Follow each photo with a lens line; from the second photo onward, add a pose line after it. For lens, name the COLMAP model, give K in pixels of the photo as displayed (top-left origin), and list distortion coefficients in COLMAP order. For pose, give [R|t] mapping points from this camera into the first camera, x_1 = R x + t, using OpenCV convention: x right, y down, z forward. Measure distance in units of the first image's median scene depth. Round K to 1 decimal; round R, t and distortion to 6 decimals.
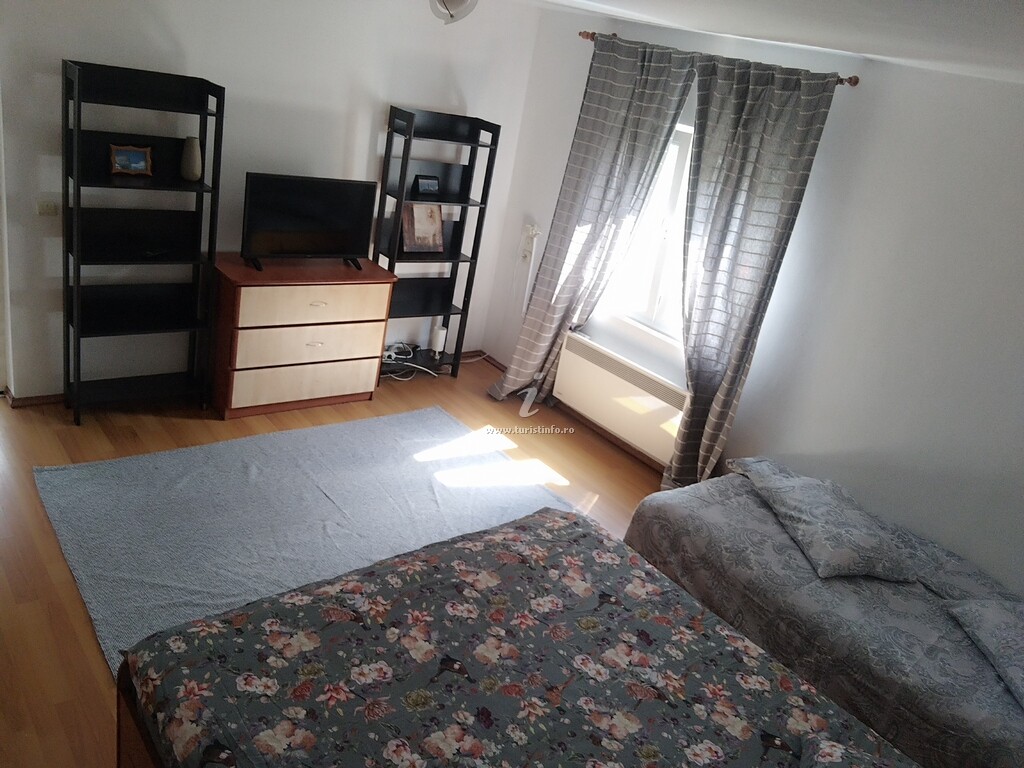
lens RADIAL K [[810.5, 0, 512.0], [0, 810.5, 384.0], [0, 0, 1]] dist [0.110128, -0.188282]
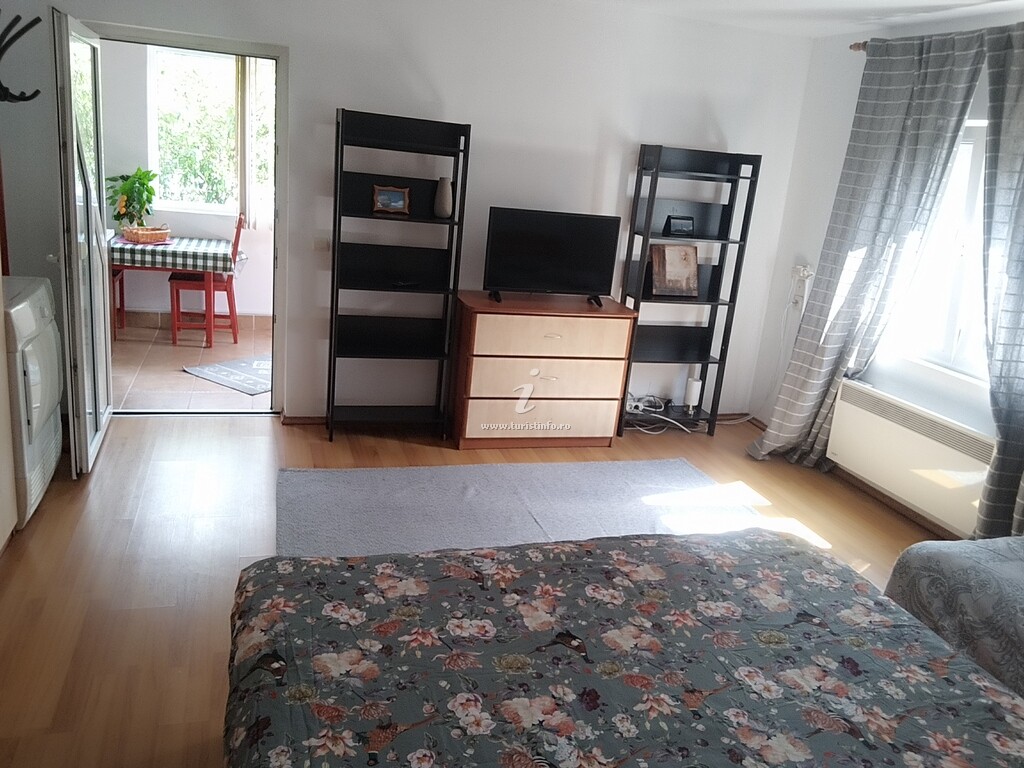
lens RADIAL K [[810.5, 0, 512.0], [0, 810.5, 384.0], [0, 0, 1]] dist [0.110128, -0.188282]
pose [[0.917822, 0.001542, -0.396990, 0.112637], [-0.072826, 0.983676, -0.164551, 0.131201], [0.390256, 0.179940, 0.902952, 0.111581]]
